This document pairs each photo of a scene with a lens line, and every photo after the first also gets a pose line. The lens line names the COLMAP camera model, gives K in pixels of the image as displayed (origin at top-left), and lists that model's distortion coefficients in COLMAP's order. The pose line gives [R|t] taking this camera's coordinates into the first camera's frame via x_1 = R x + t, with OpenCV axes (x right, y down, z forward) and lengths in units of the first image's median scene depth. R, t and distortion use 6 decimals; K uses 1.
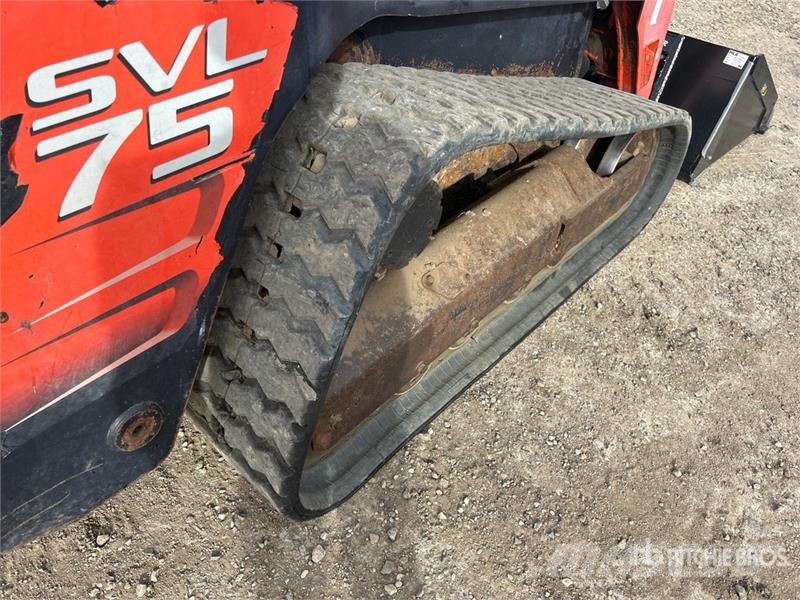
lens RADIAL K [[598.9, 0, 400.0], [0, 598.9, 300.0], [0, 0, 1]] dist [0.048998, -0.070205]
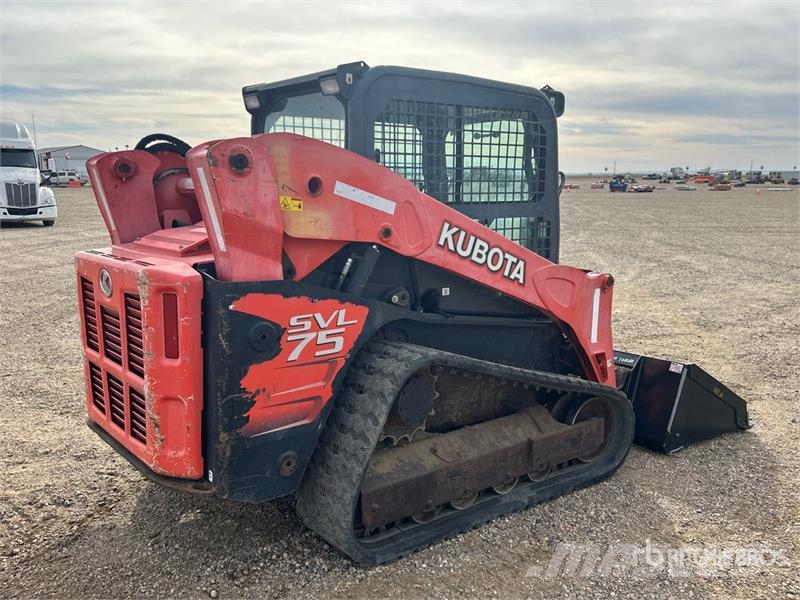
lens RADIAL K [[737.7, 0, 400.0], [0, 737.7, 300.0], [0, 0, 1]] dist [0.082853, -0.103729]
pose [[0.983682, -0.022498, -0.178505, 0.580093], [-0.079459, 0.835824, -0.543217, 1.330201], [0.161420, 0.548536, 0.820397, -1.824722]]
